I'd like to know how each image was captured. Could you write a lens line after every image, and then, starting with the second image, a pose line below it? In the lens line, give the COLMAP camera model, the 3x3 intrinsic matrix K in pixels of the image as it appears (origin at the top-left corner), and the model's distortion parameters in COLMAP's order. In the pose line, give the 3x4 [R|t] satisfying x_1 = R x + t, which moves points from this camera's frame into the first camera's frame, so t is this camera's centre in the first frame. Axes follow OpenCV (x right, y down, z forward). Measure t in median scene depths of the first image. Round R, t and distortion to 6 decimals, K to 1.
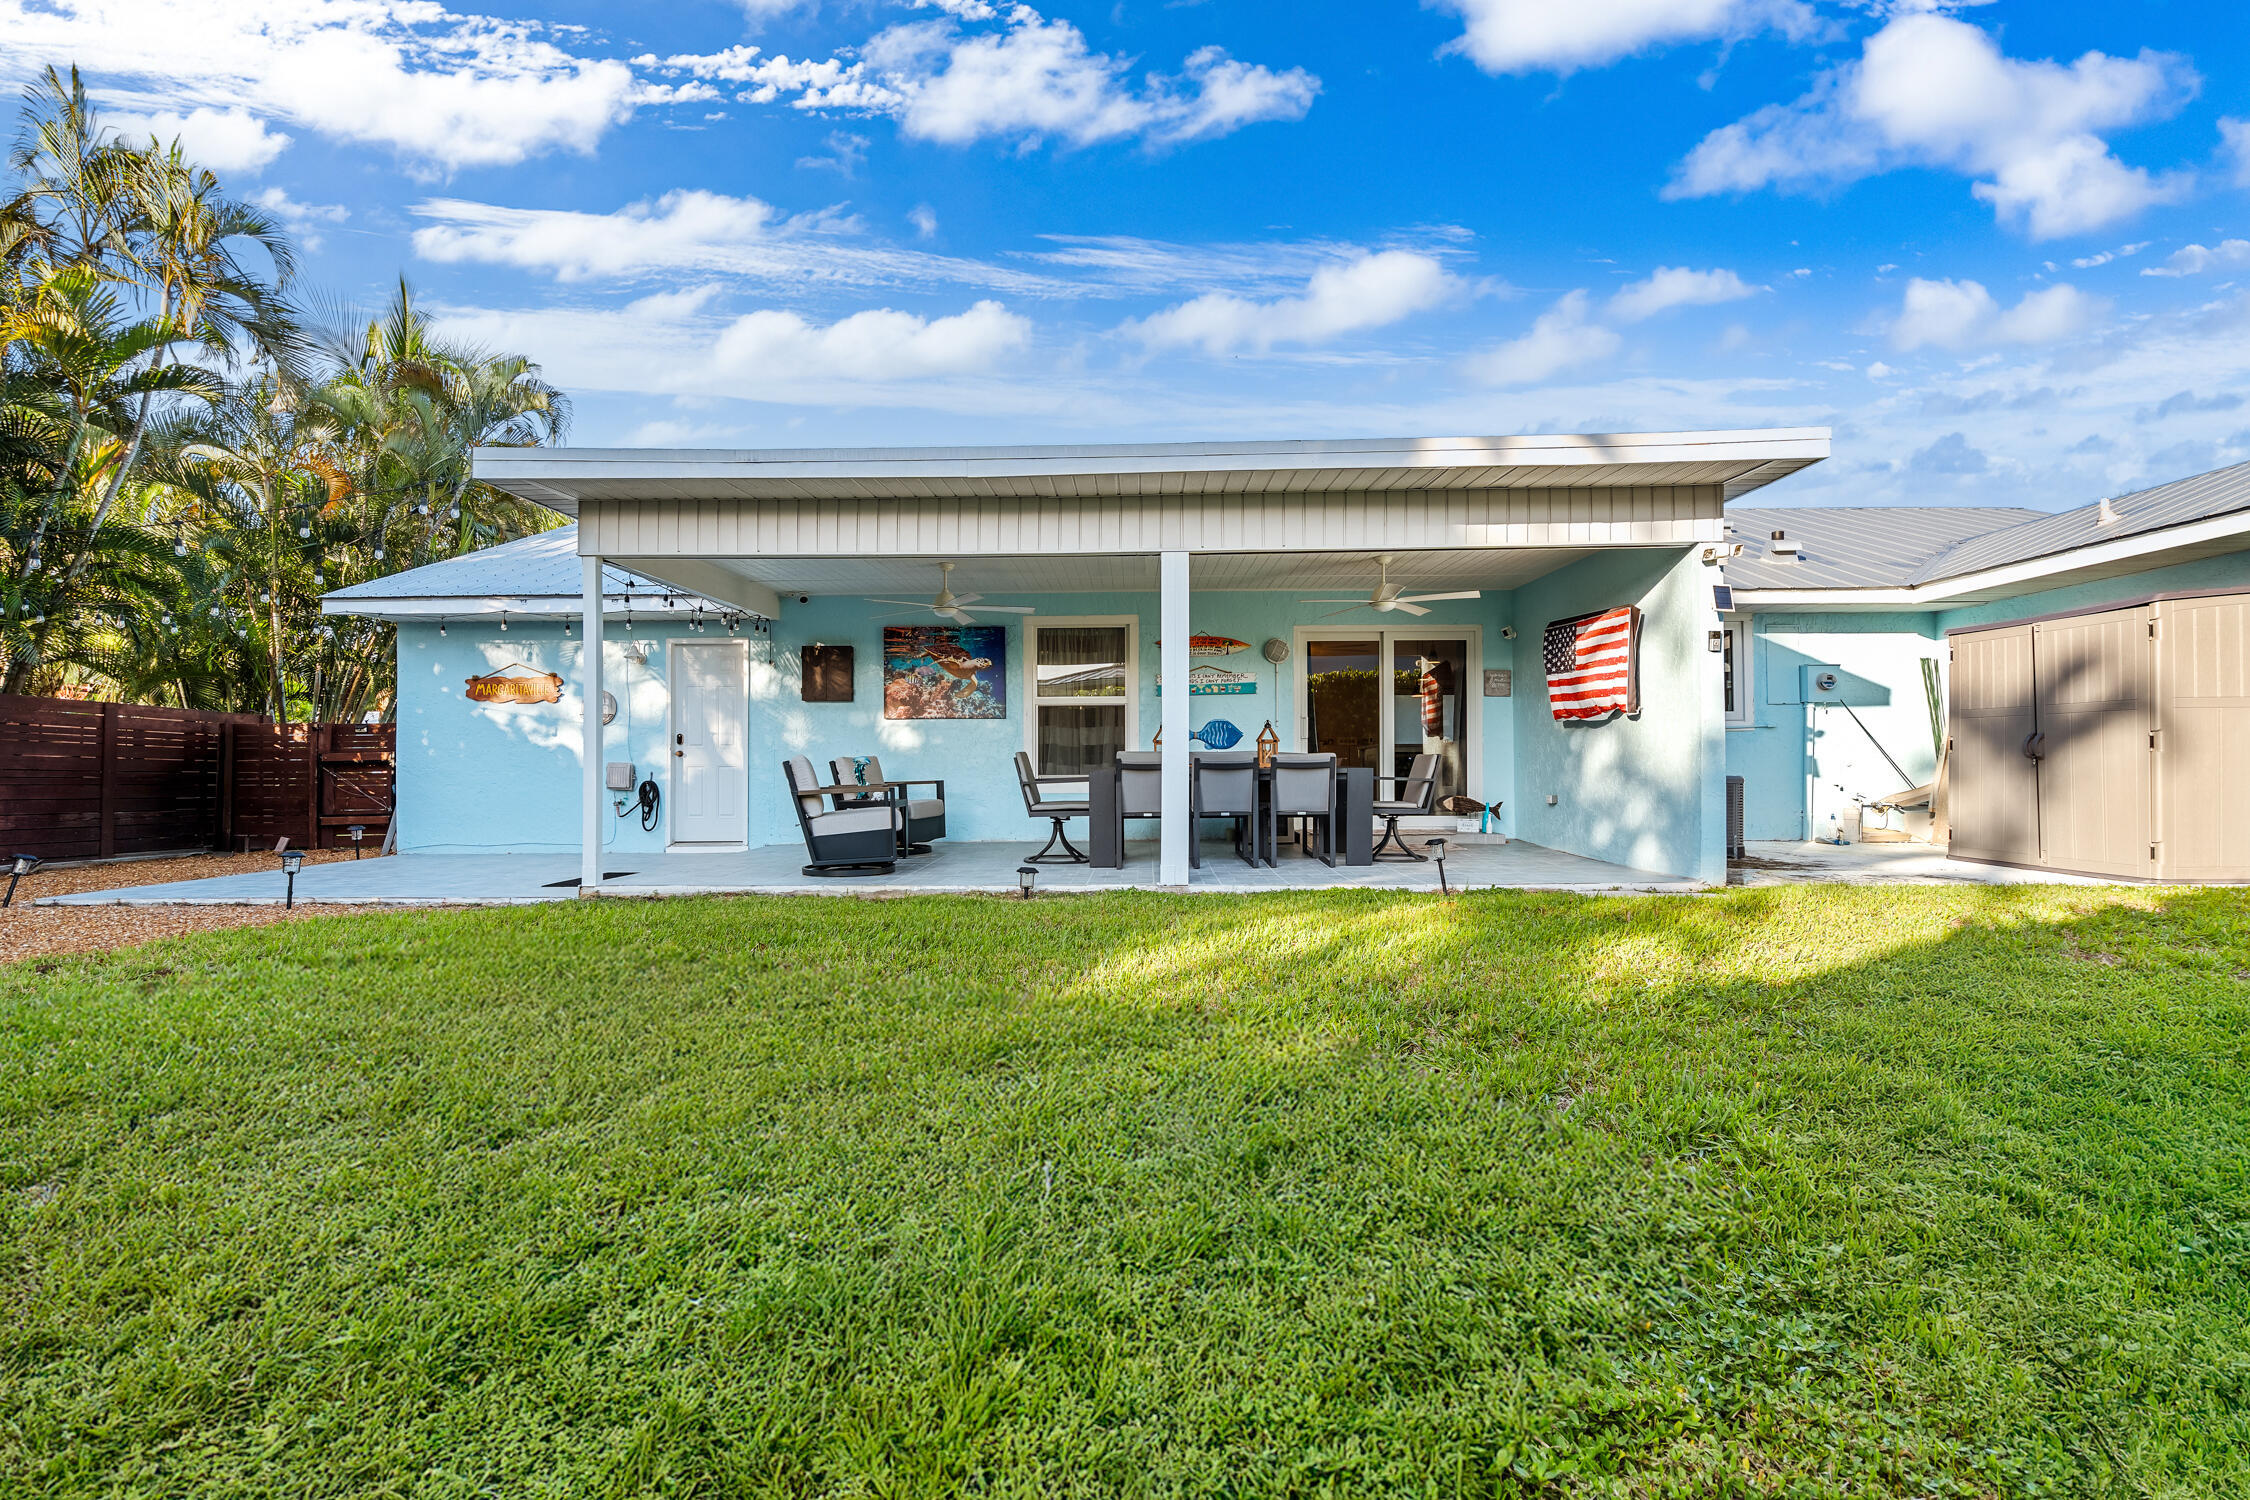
lens RADIAL K [[1017.9, 0, 1120.3], [0, 1017.9, 765.8], [0, 0, 1]] dist [0.000761, 0.000458]
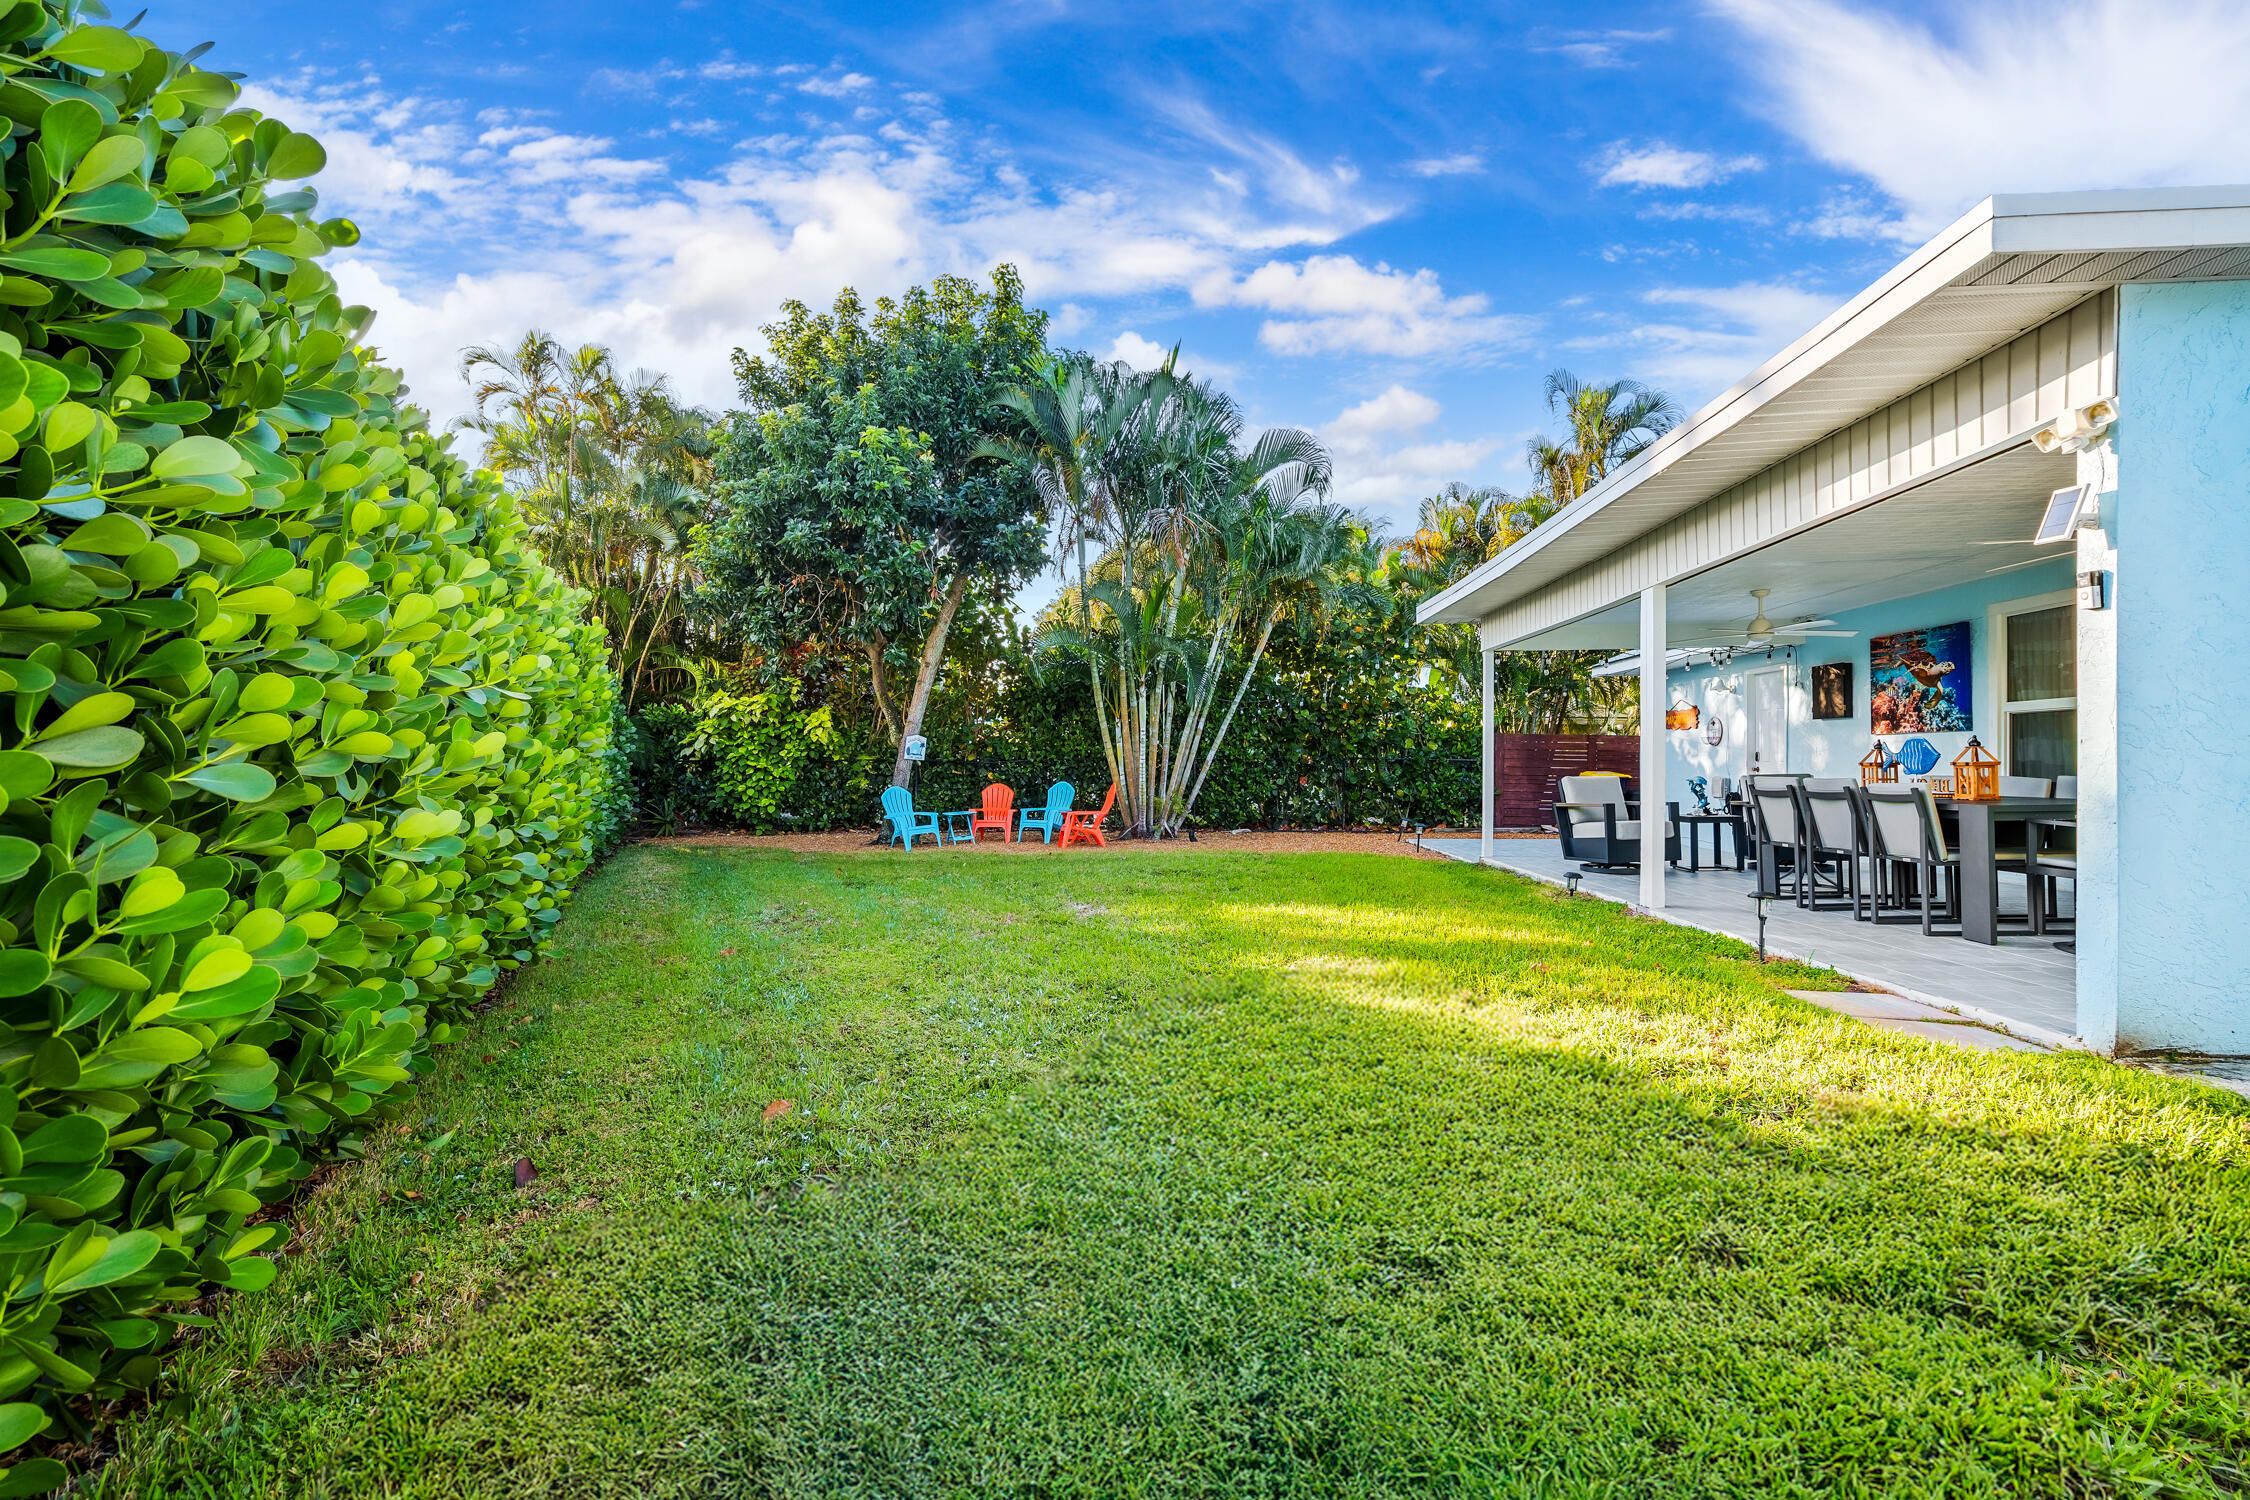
lens RADIAL K [[1017.9, 0, 1124.5], [0, 1017.9, 753.6], [0, 0, 1]] dist [0.000761, 0.000458]
pose [[-0.054197, -0.007124, -0.998505, 0.763363], [0.000629, 0.999974, -0.007168, -0.021895], [0.998530, -0.001017, -0.054191, 0.350163]]
